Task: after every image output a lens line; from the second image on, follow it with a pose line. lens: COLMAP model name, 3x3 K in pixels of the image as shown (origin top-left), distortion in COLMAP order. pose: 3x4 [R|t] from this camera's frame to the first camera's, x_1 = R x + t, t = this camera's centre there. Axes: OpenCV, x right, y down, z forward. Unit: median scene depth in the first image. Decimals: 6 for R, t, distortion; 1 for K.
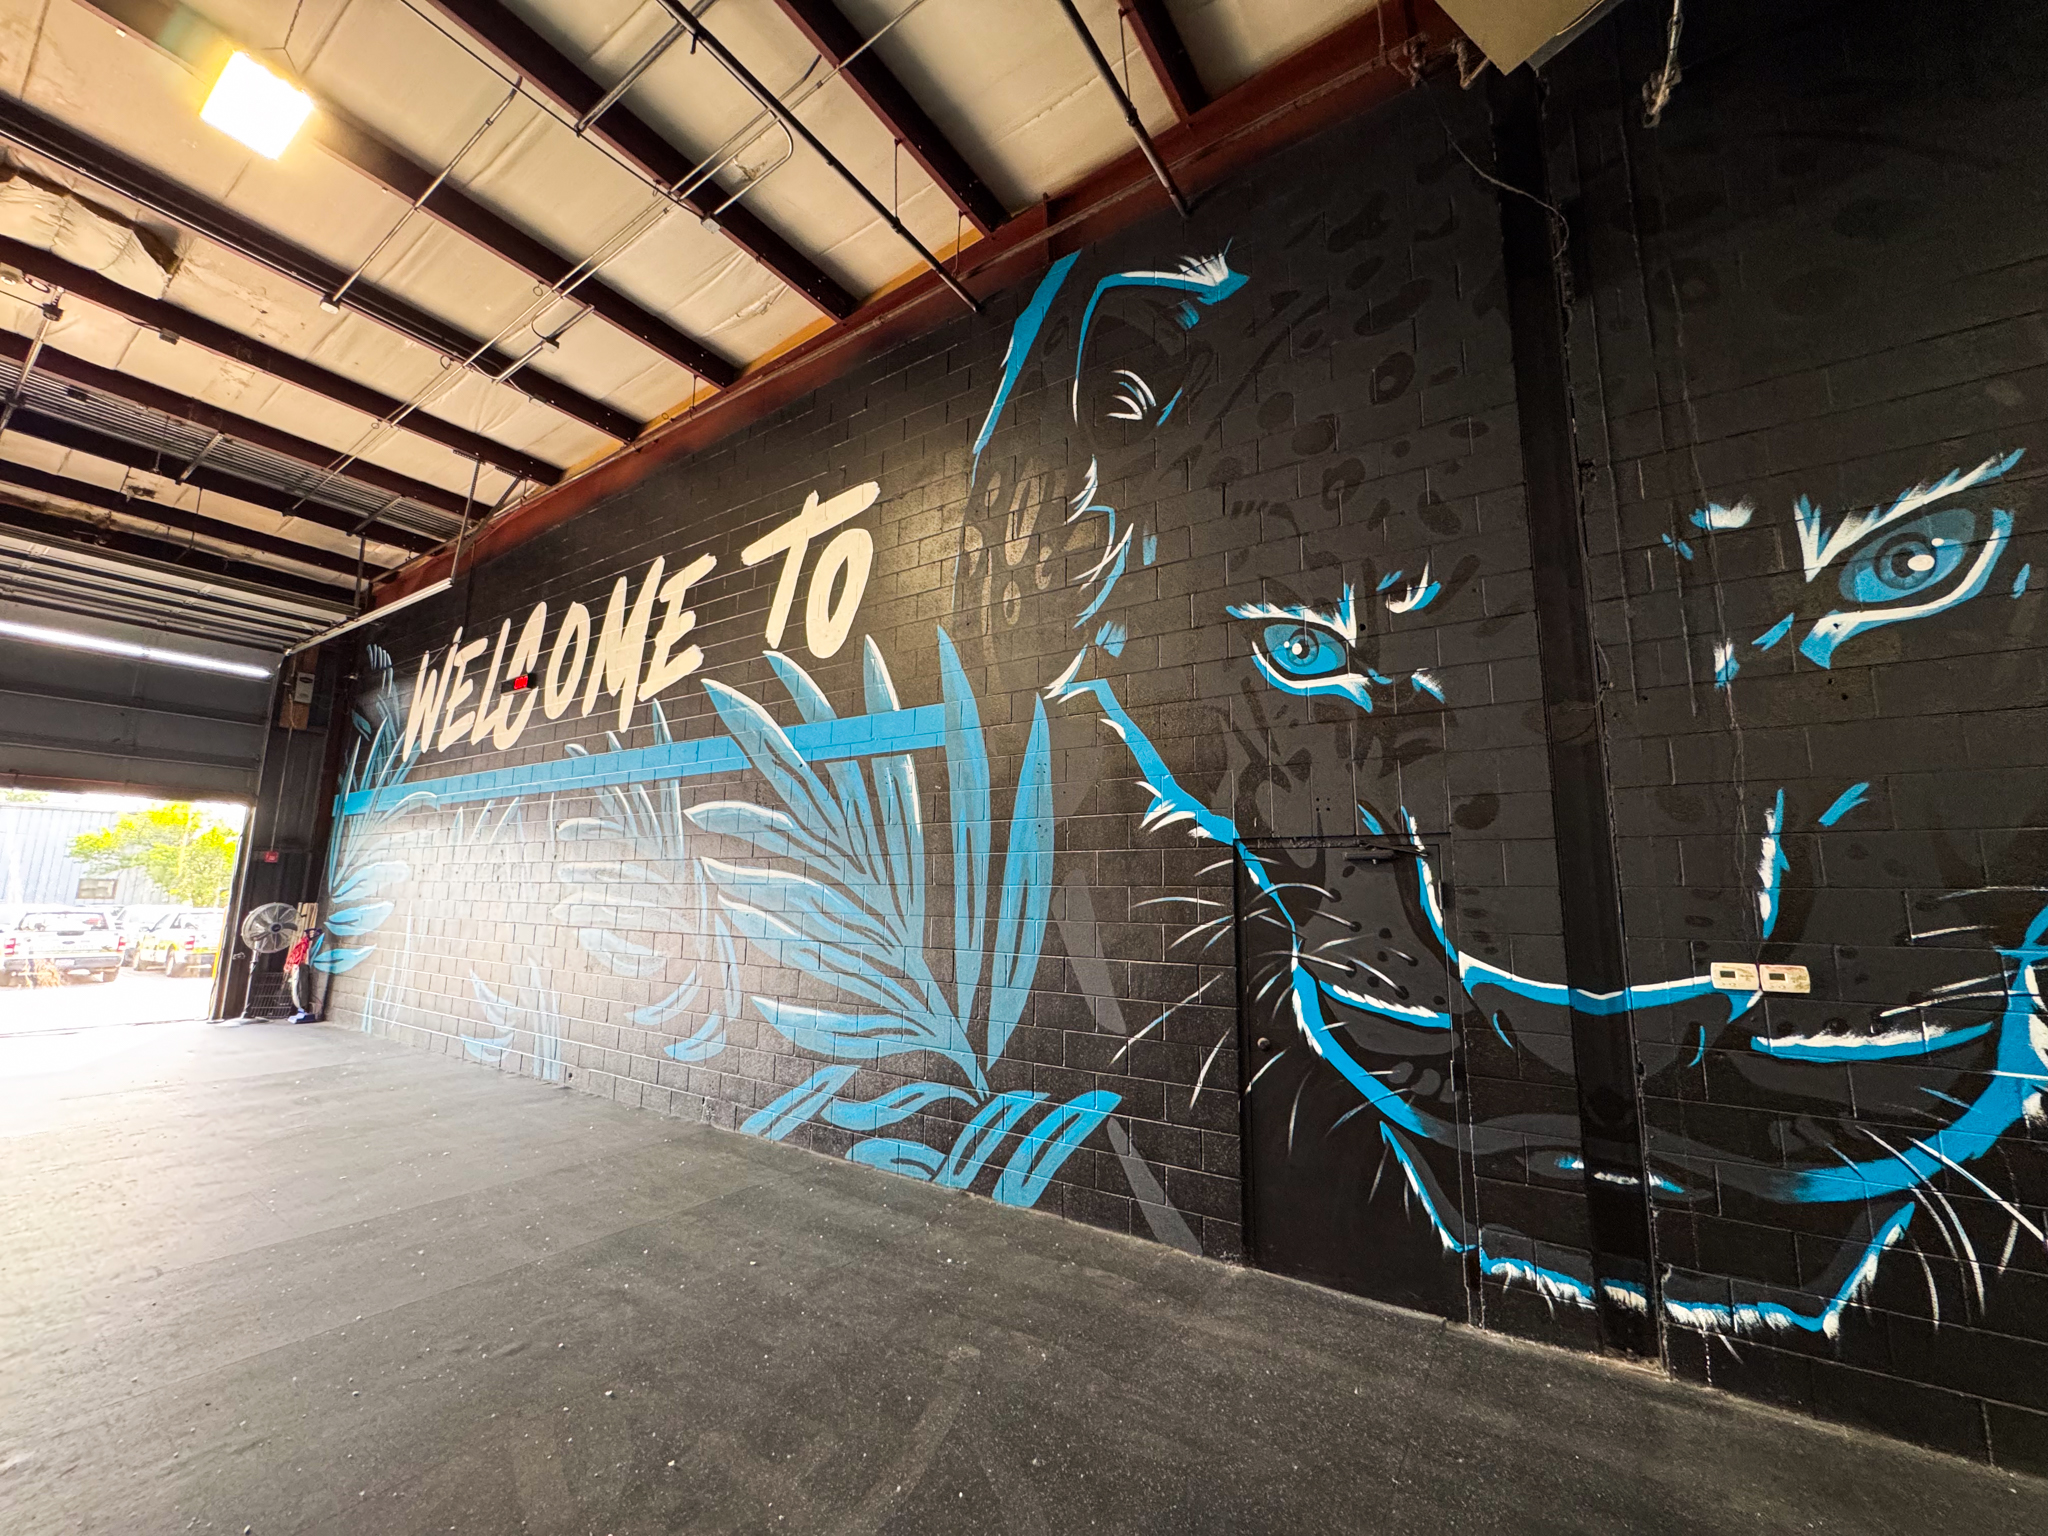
lens RADIAL K [[816.7, 0, 1023.5], [0, 816.7, 764.6], [0, 0, 1]] dist [-0.002754, 0.000456]
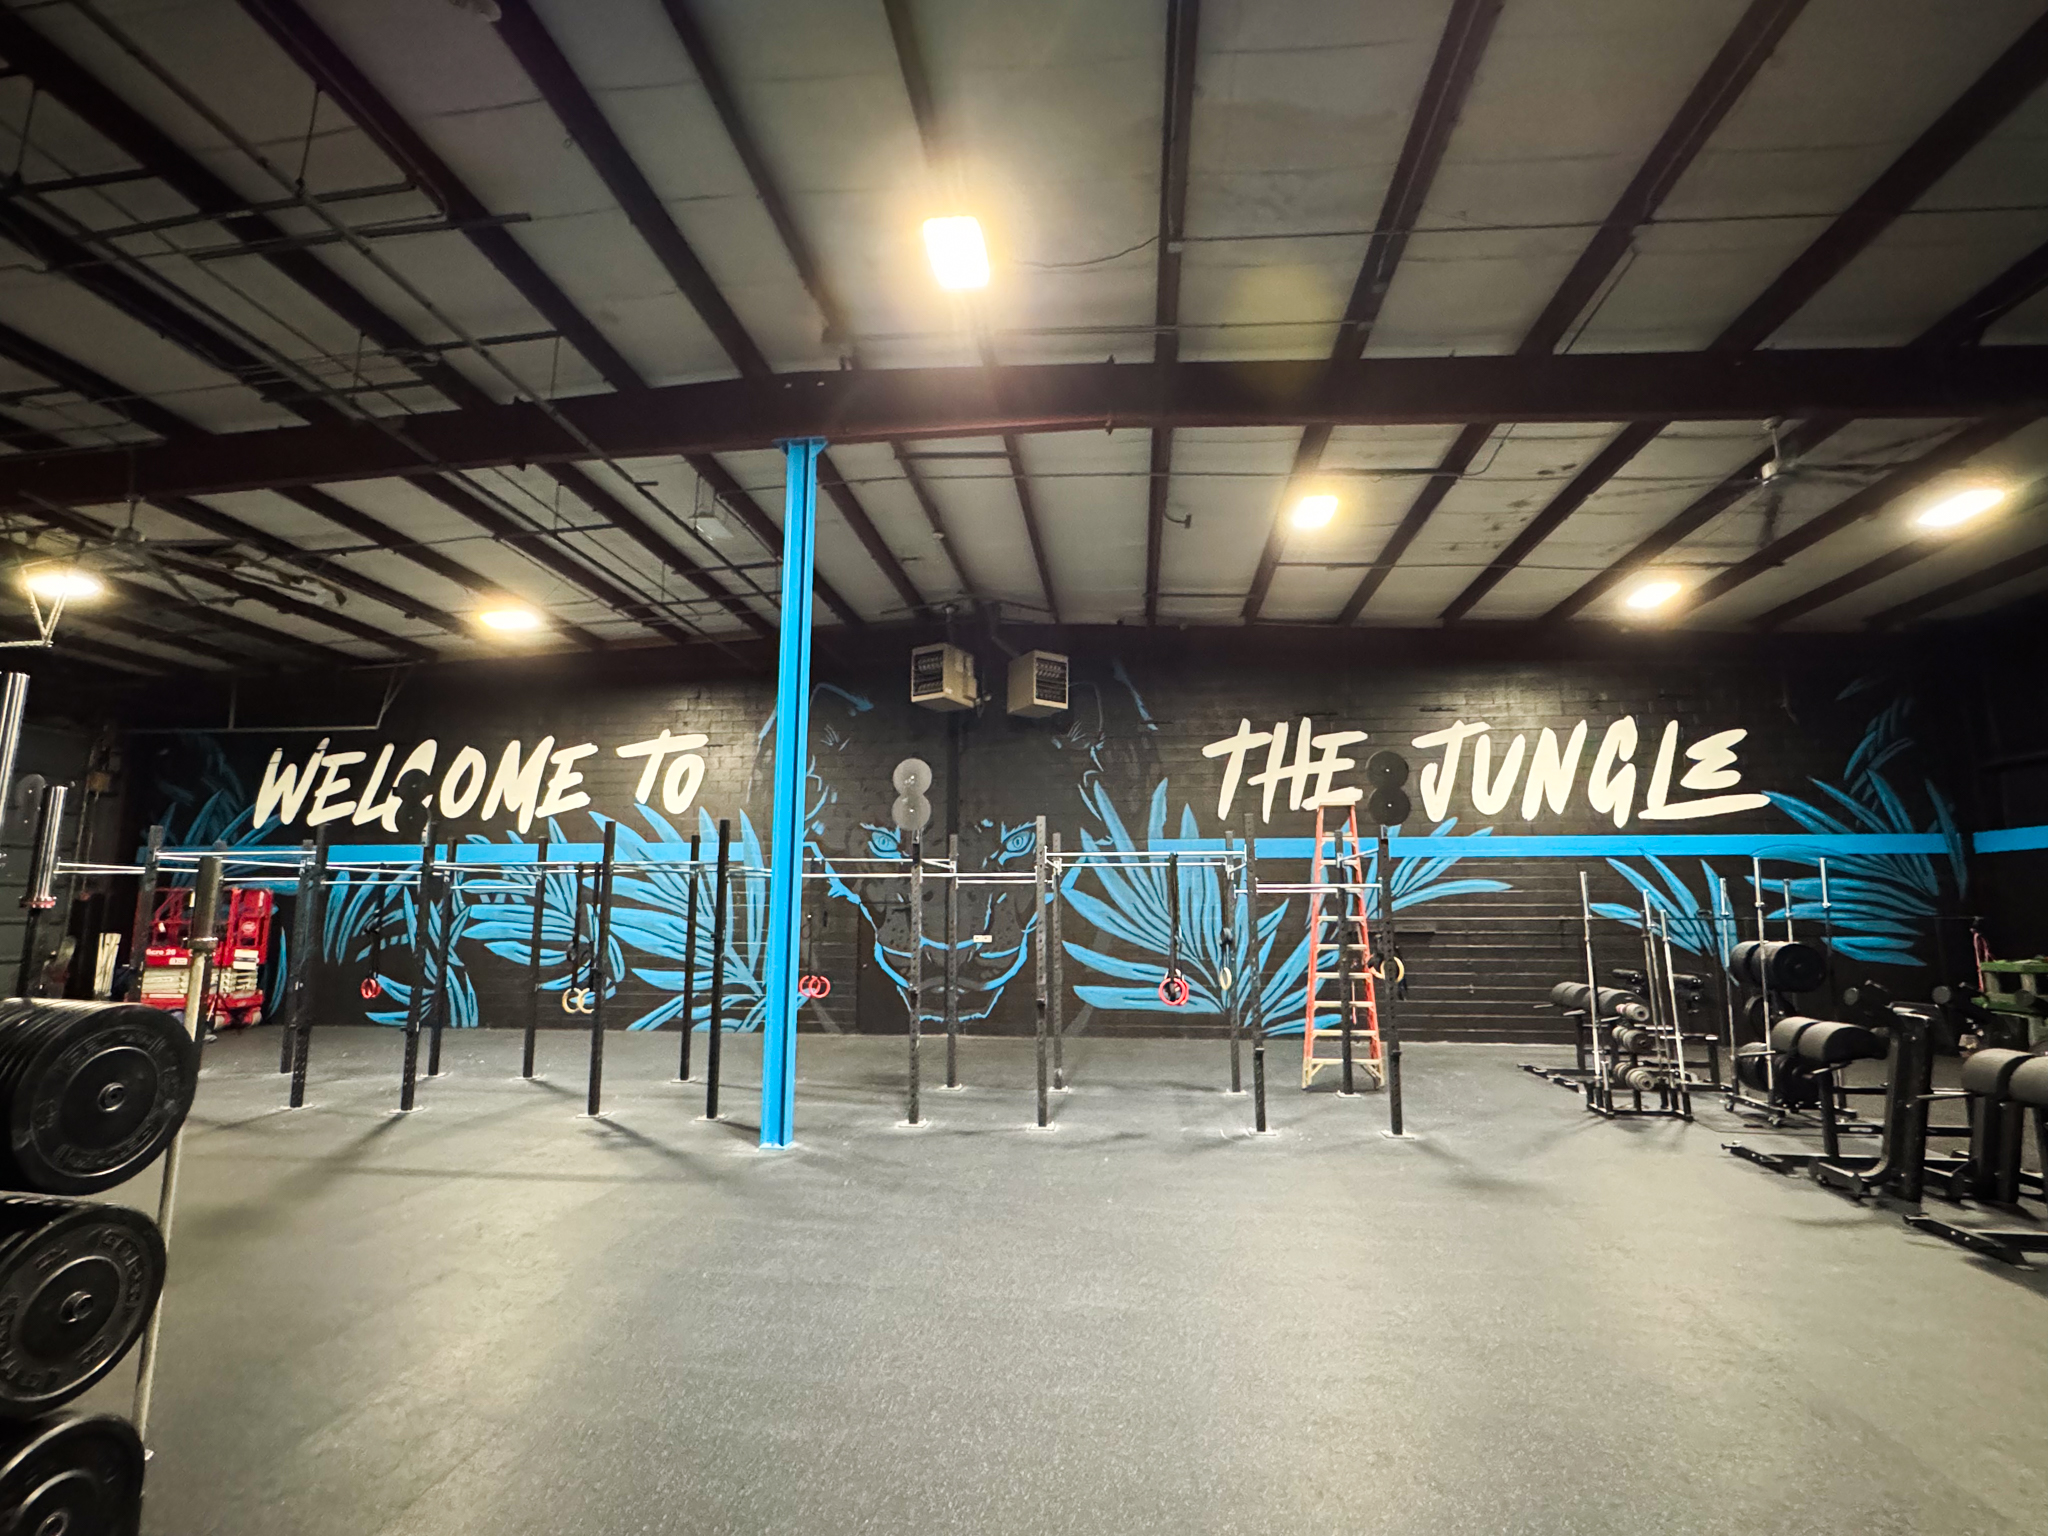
lens RADIAL K [[971.1, 0, 1024.0], [0, 971.1, 768.0], [0, 0, 1]] dist [-0.000639, -0.000027]
pose [[0.890139, 0.057560, 0.452038, -0.872074], [-0.061883, 0.998070, -0.005232, -0.433228], [-0.451467, -0.023316, 0.891983, -2.535780]]
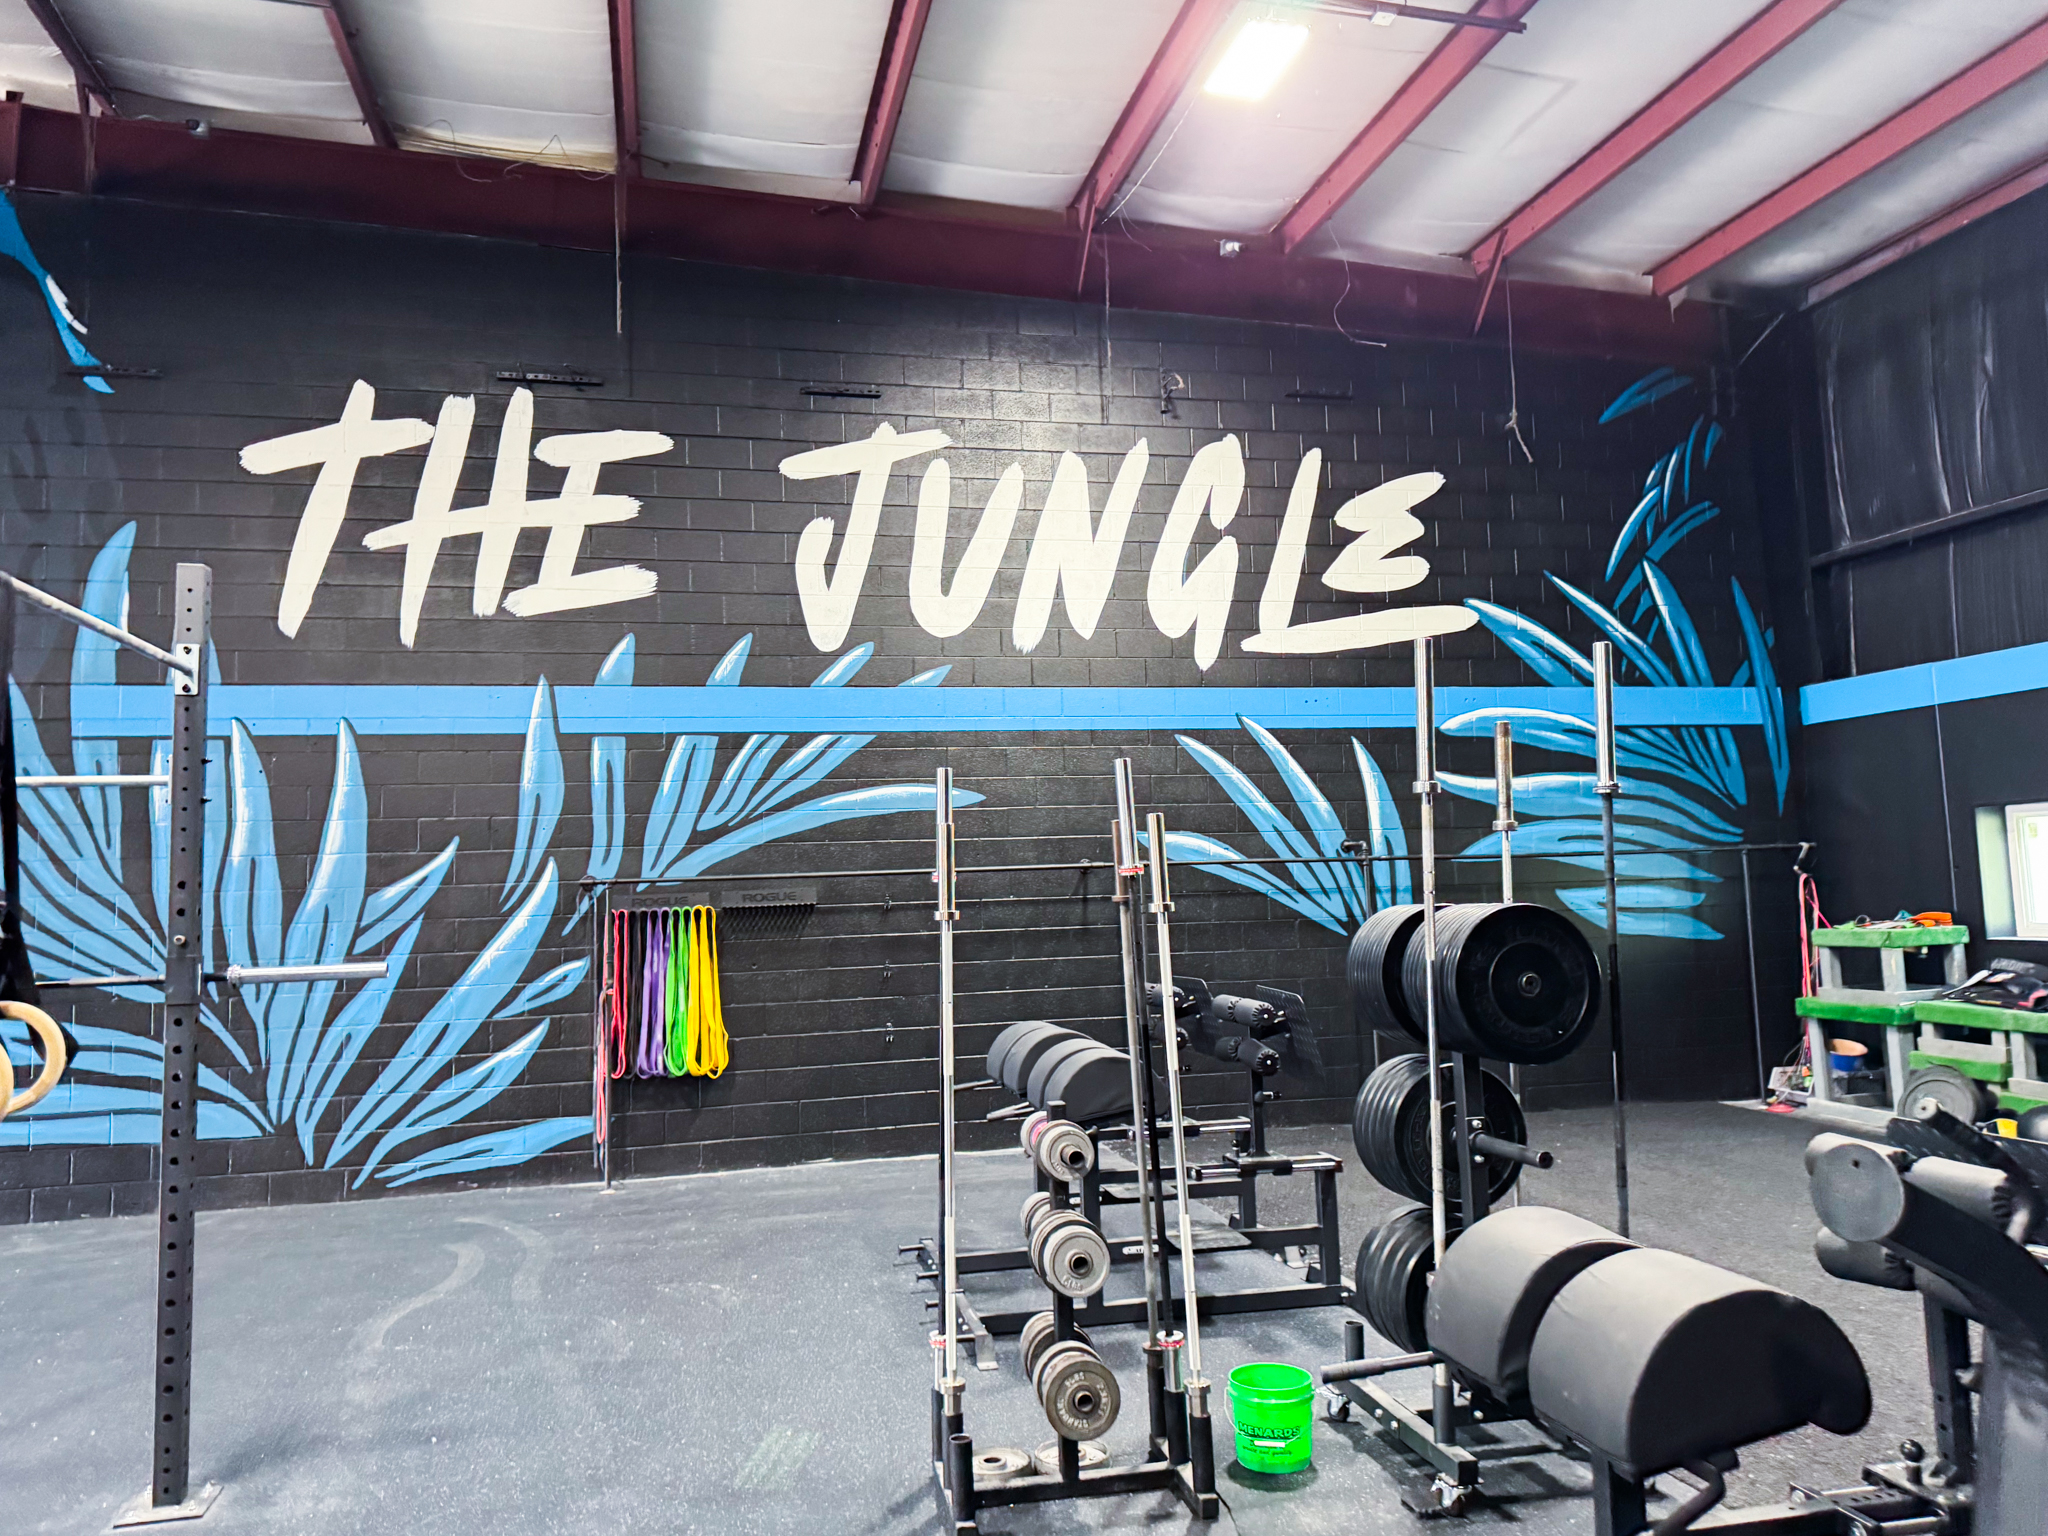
lens RADIAL K [[1440.7, 0, 1004.7], [0, 1440.7, 773.1], [0, 0, 1]] dist [0.081882, -0.106937]
pose [[0.689259, 0.023423, 0.724137, 0.602759], [-0.074113, 0.996514, 0.038310, -0.270719], [-0.720715, -0.080073, 0.688592, -1.853252]]
